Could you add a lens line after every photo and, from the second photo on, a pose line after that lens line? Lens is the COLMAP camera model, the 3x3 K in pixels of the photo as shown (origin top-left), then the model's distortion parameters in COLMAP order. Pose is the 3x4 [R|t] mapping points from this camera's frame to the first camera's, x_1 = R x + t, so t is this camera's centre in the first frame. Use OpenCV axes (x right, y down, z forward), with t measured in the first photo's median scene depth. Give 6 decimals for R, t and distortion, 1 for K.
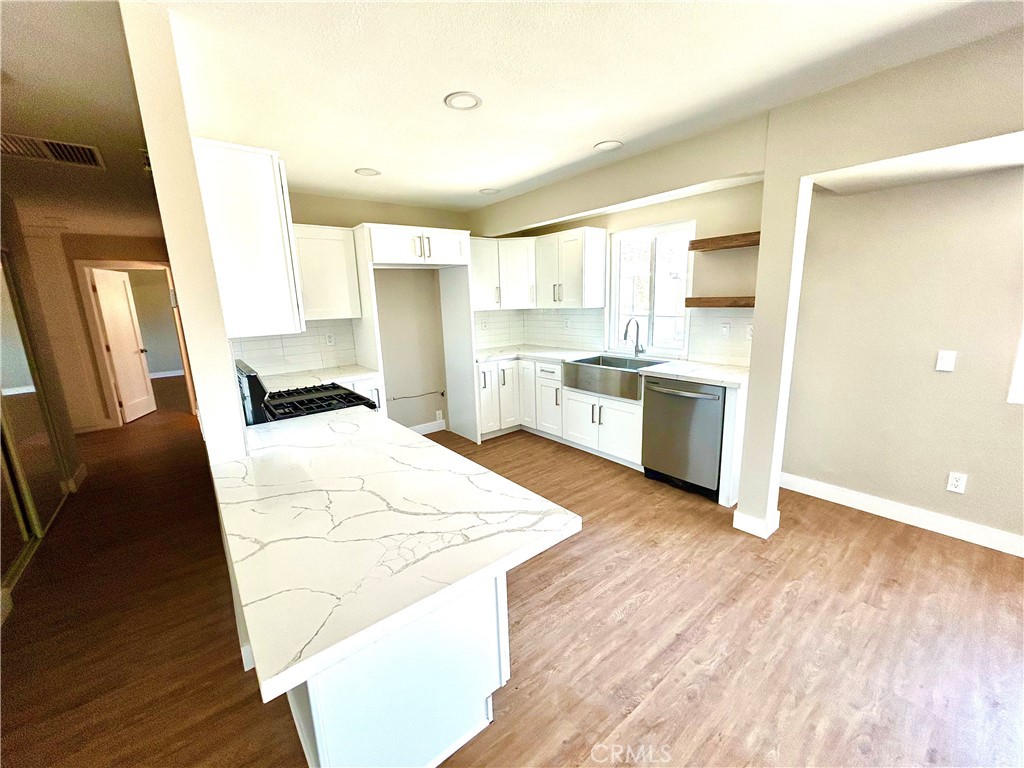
lens RADIAL K [[411.4, 0, 510.3], [0, 411.4, 382.1], [0, 0, 1]] dist [-0.002025, 0.001389]
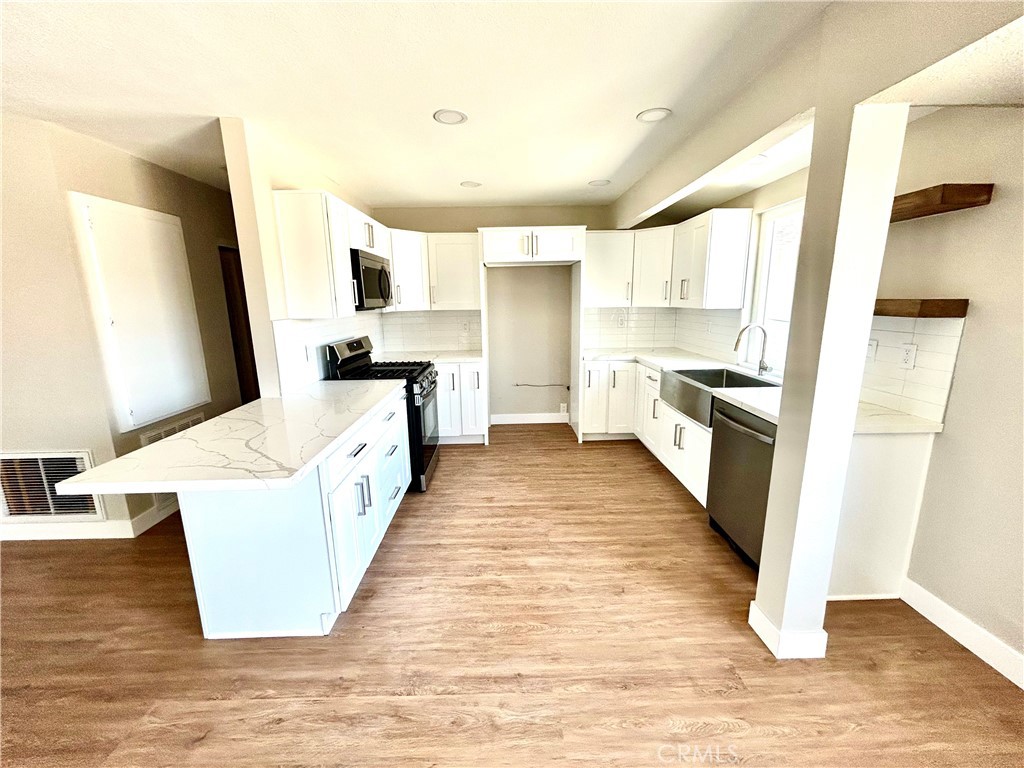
lens RADIAL K [[411.4, 0, 510.3], [0, 411.4, 380.9], [0, 0, 1]] dist [-0.002025, 0.001389]
pose [[0.792801, 0.139847, -0.593219, 0.463785], [-0.132941, 0.989562, 0.055615, -0.037604], [0.594805, 0.034771, 0.803117, 0.135852]]
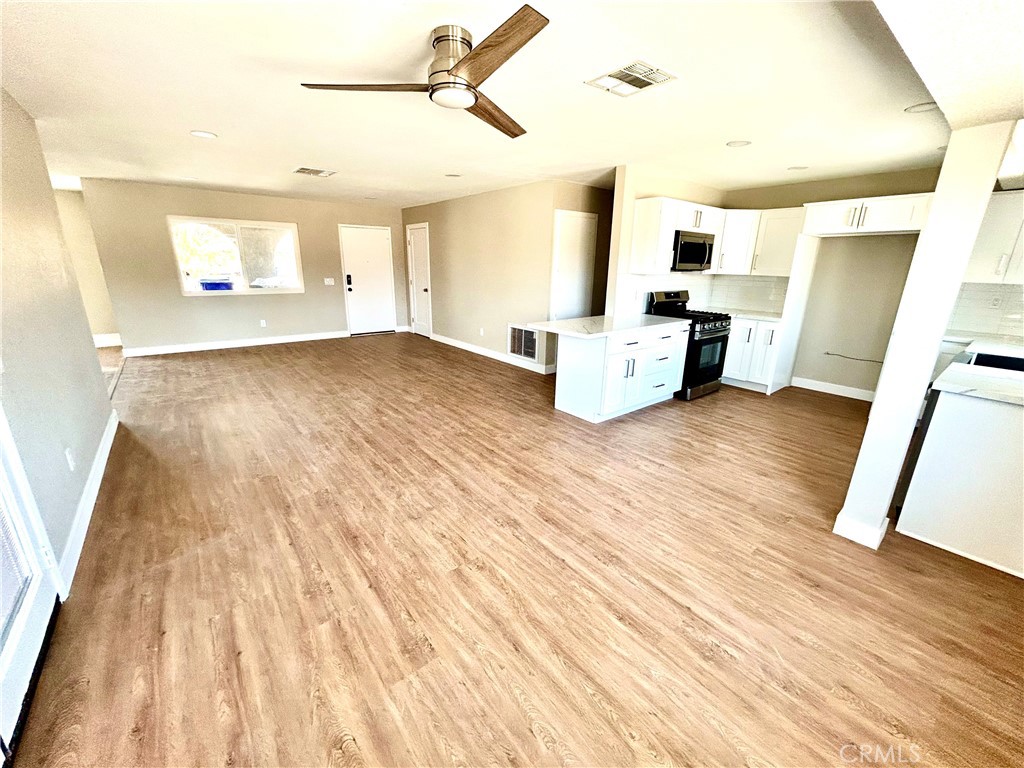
lens RADIAL K [[411.4, 0, 511.4], [0, 411.4, 381.8], [0, 0, 1]] dist [-0.002025, 0.001389]
pose [[0.005702, 0.311657, -0.950178, 1.071473], [-0.221867, 0.926905, 0.302692, -0.047271], [0.975060, 0.209087, 0.074432, 0.100268]]
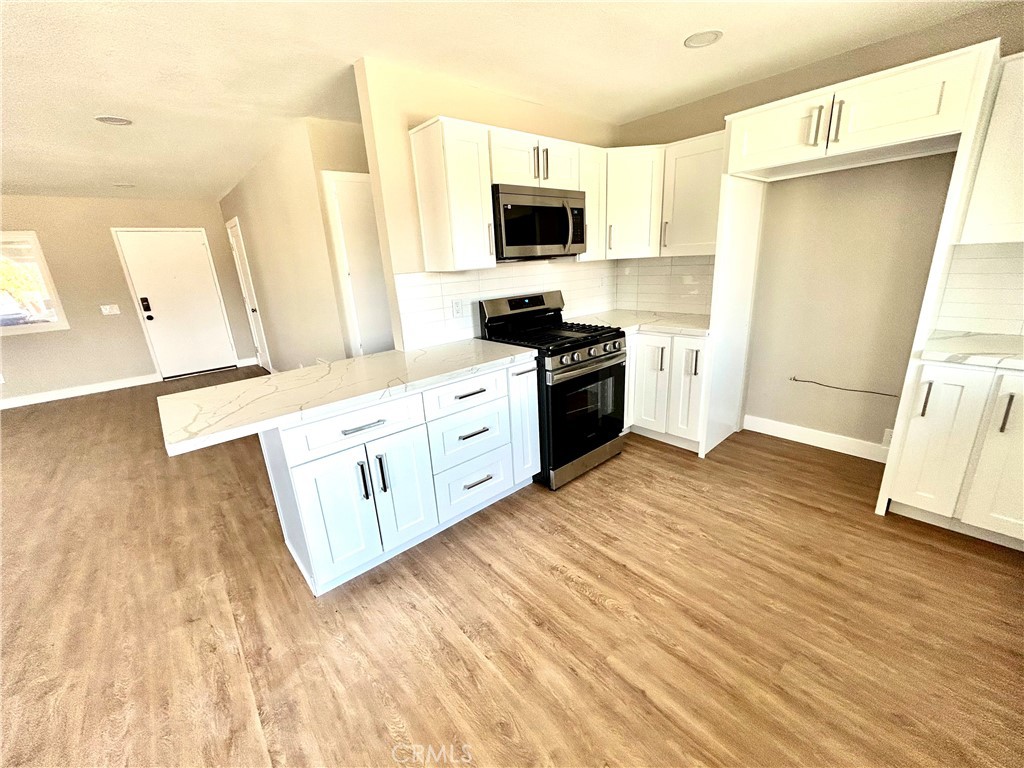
lens RADIAL K [[411.4, 0, 512.5], [0, 411.4, 381.7], [0, 0, 1]] dist [-0.002025, 0.001389]
pose [[0.052970, 0.317906, -0.946642, 0.434673], [-0.150426, 0.939695, 0.307156, -0.121204], [0.987201, 0.126130, 0.097597, 0.624241]]
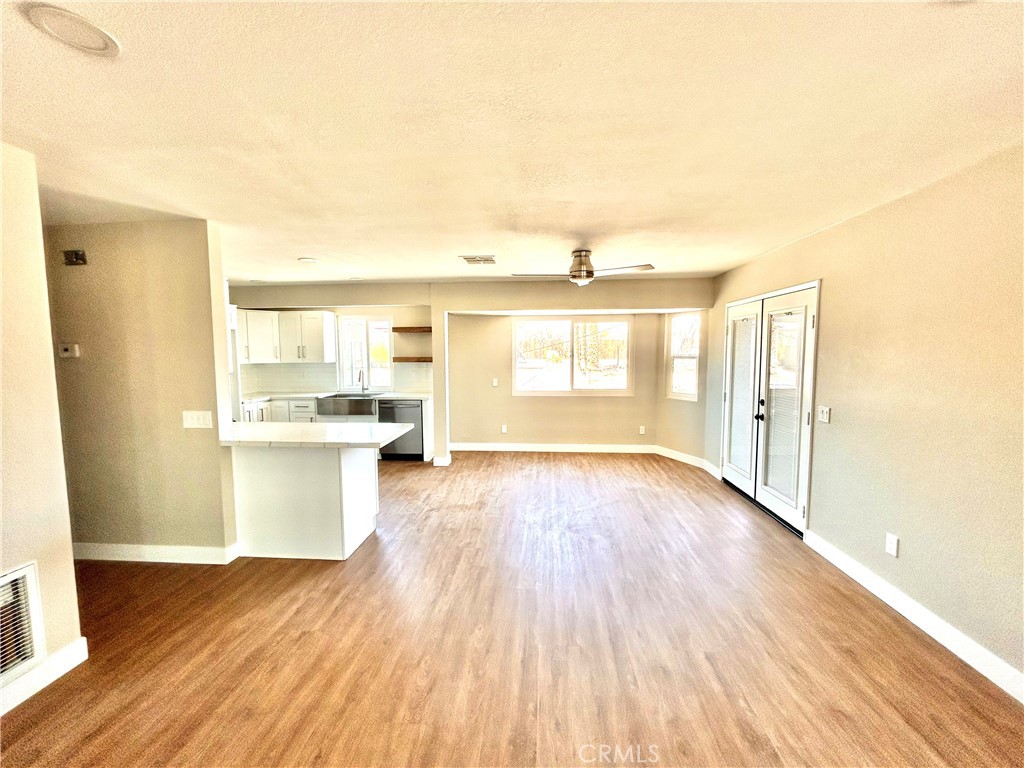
lens RADIAL K [[411.4, 0, 509.3], [0, 411.4, 383.9], [0, 0, 1]] dist [-0.002025, 0.001389]
pose [[0.683925, -0.031379, 0.728877, -0.557181], [0.131450, 0.988024, -0.080808, 0.129905], [-0.717612, 0.151078, 0.679859, -0.598074]]
